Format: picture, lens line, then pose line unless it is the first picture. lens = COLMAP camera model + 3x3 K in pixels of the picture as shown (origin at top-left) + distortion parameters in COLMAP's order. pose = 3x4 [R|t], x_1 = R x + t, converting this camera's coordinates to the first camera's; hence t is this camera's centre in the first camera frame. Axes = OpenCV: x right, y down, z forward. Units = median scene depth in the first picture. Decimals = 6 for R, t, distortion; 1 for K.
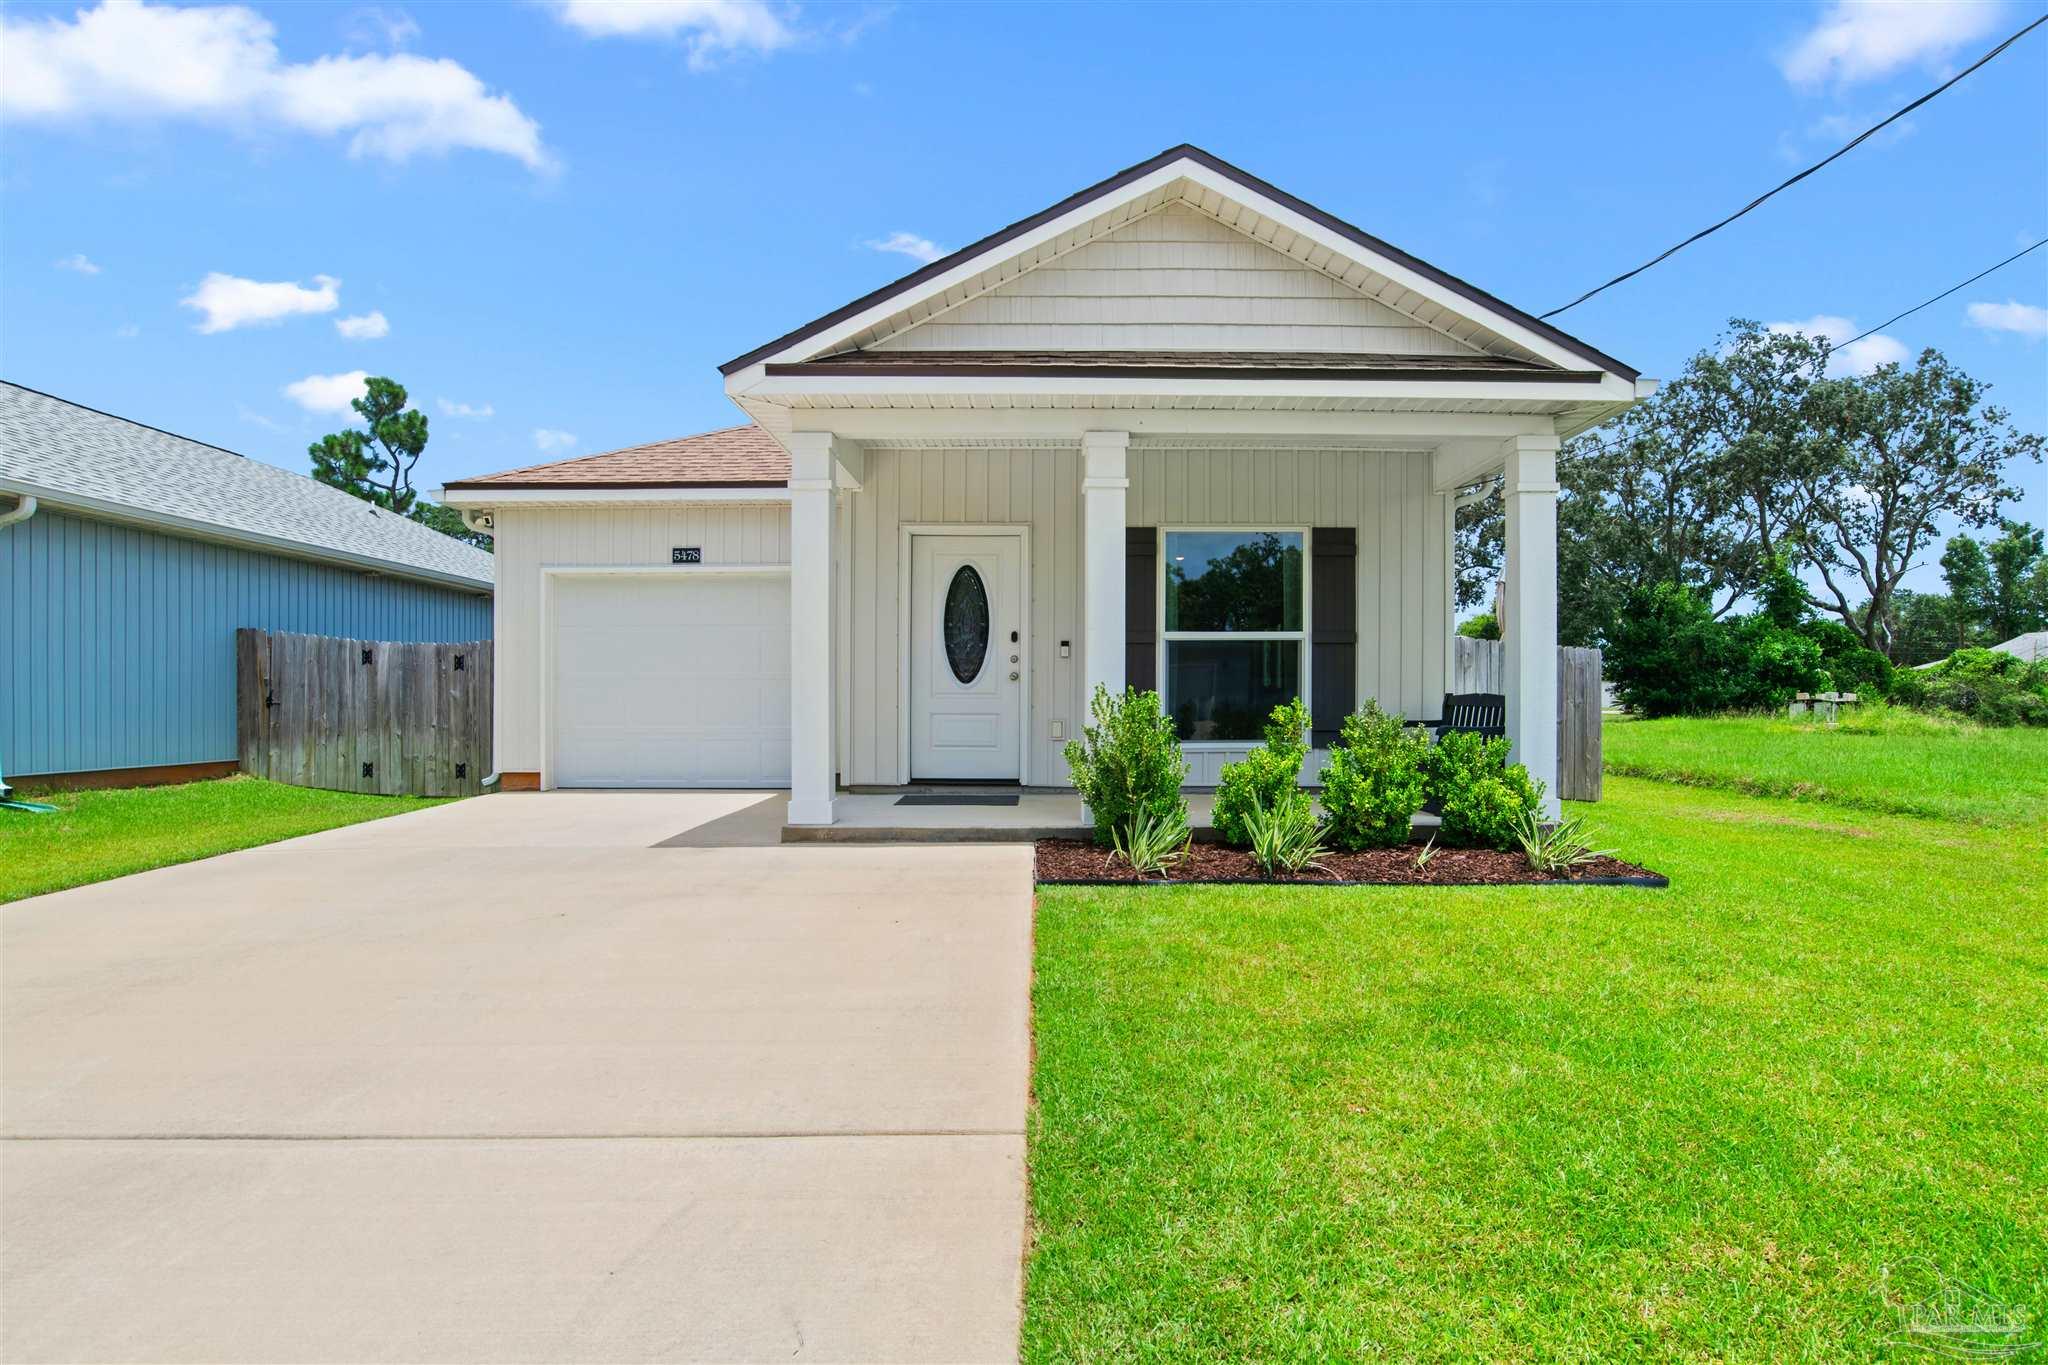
lens RADIAL K [[1062.7, 0, 1023.7], [0, 1062.7, 690.9], [0, 0, 1]] dist [-0.024696, 0.000390]
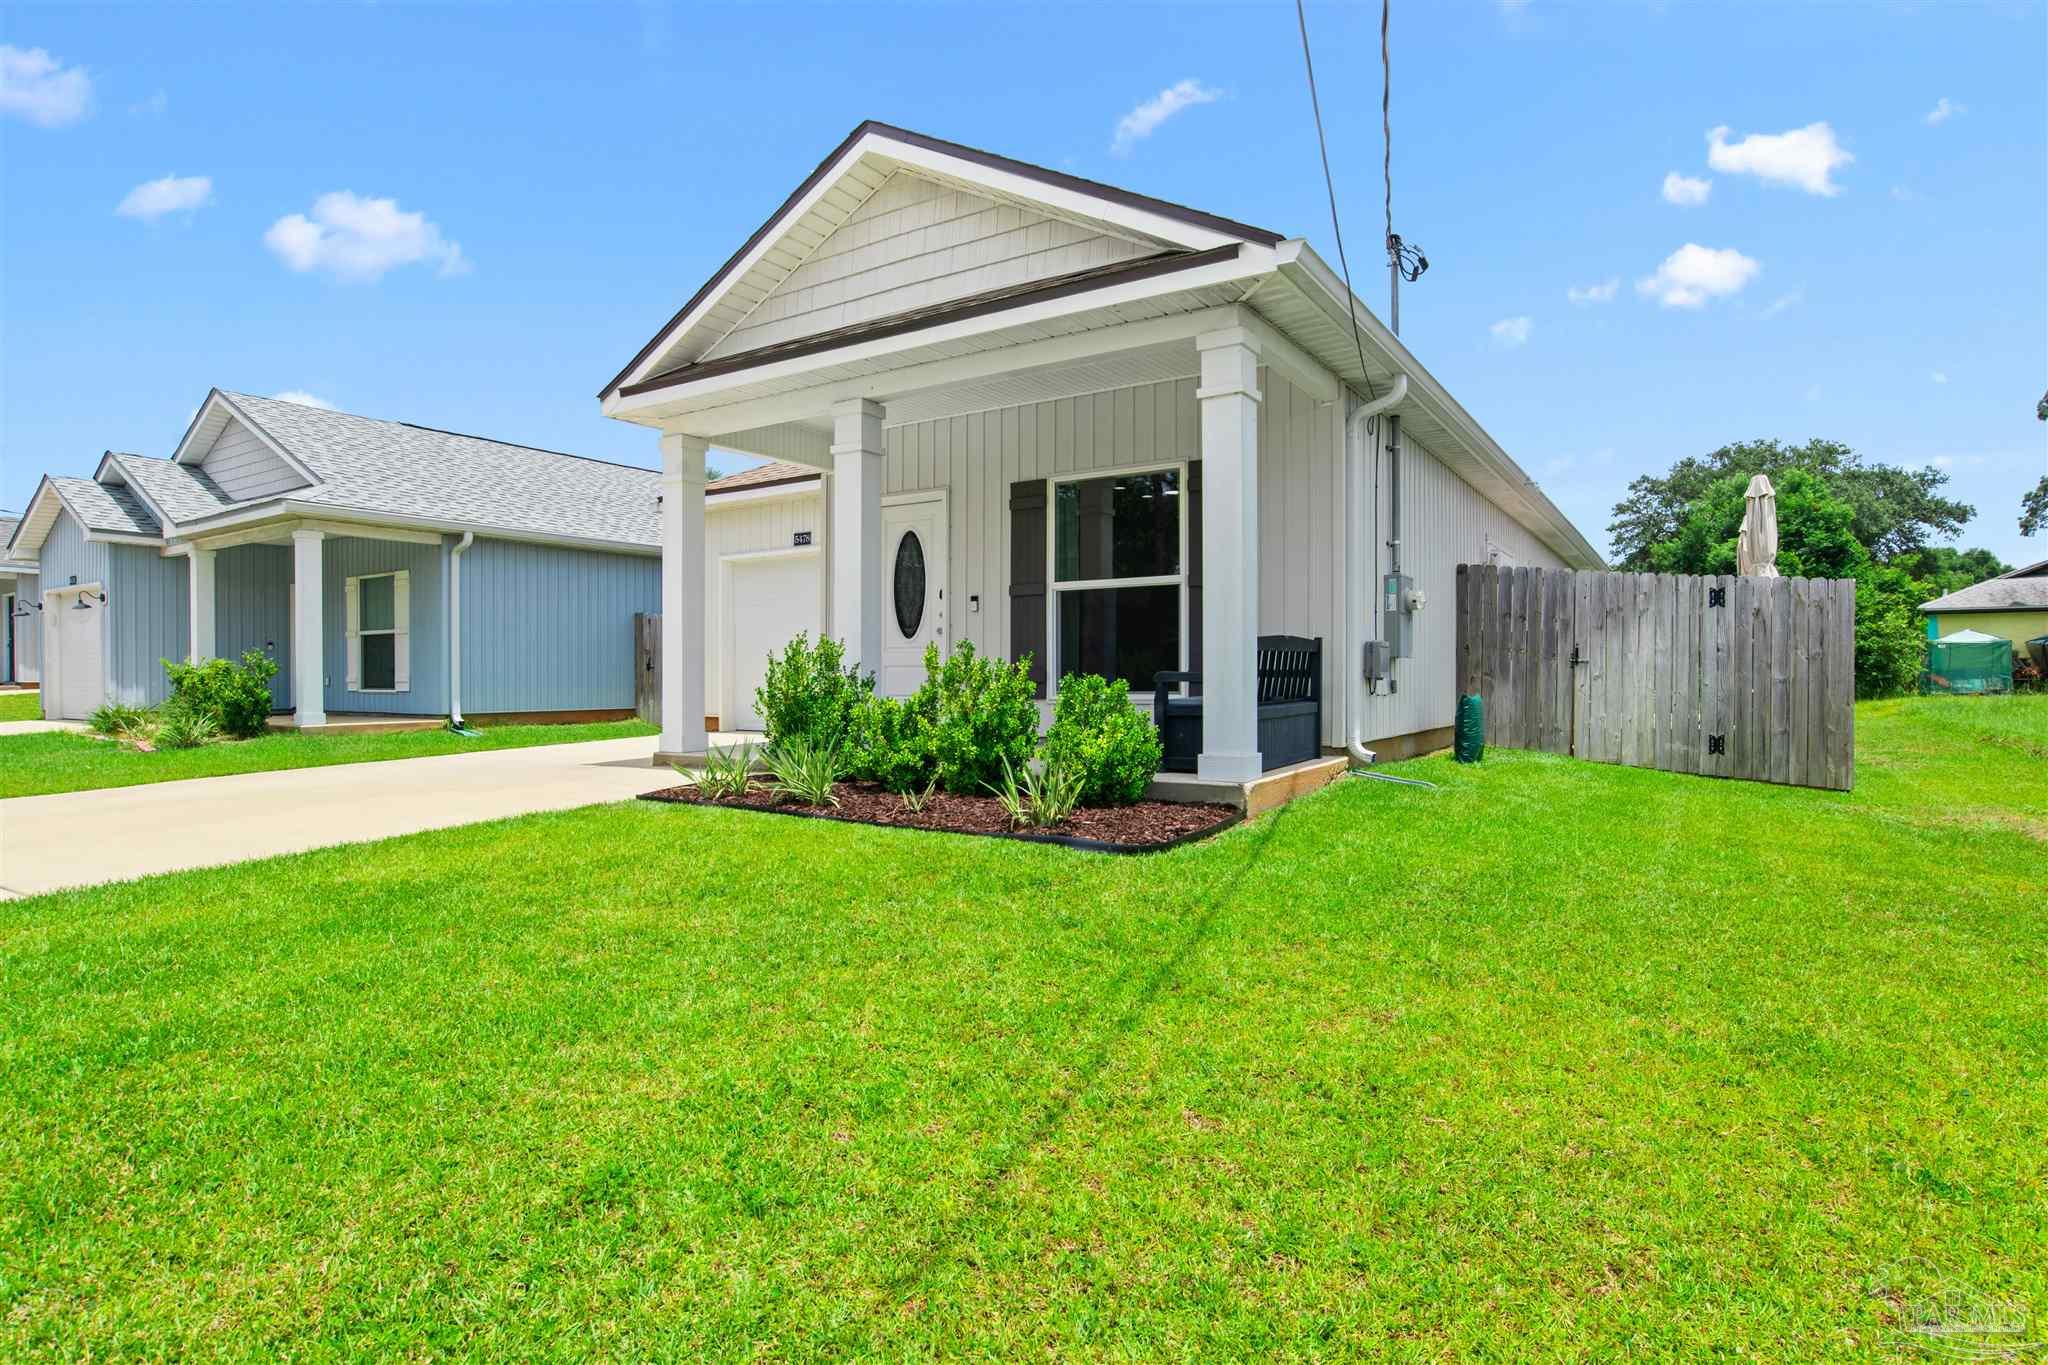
lens RADIAL K [[1080.7, 0, 1026.0], [0, 1080.7, 666.5], [0, 0, 1]] dist [-0.036272, 0.000683]
pose [[0.827458, -0.005991, -0.561496, 0.675441], [0.005057, 0.999982, -0.003217, 0.025592], [0.561505, -0.000178, 0.827473, 0.153819]]
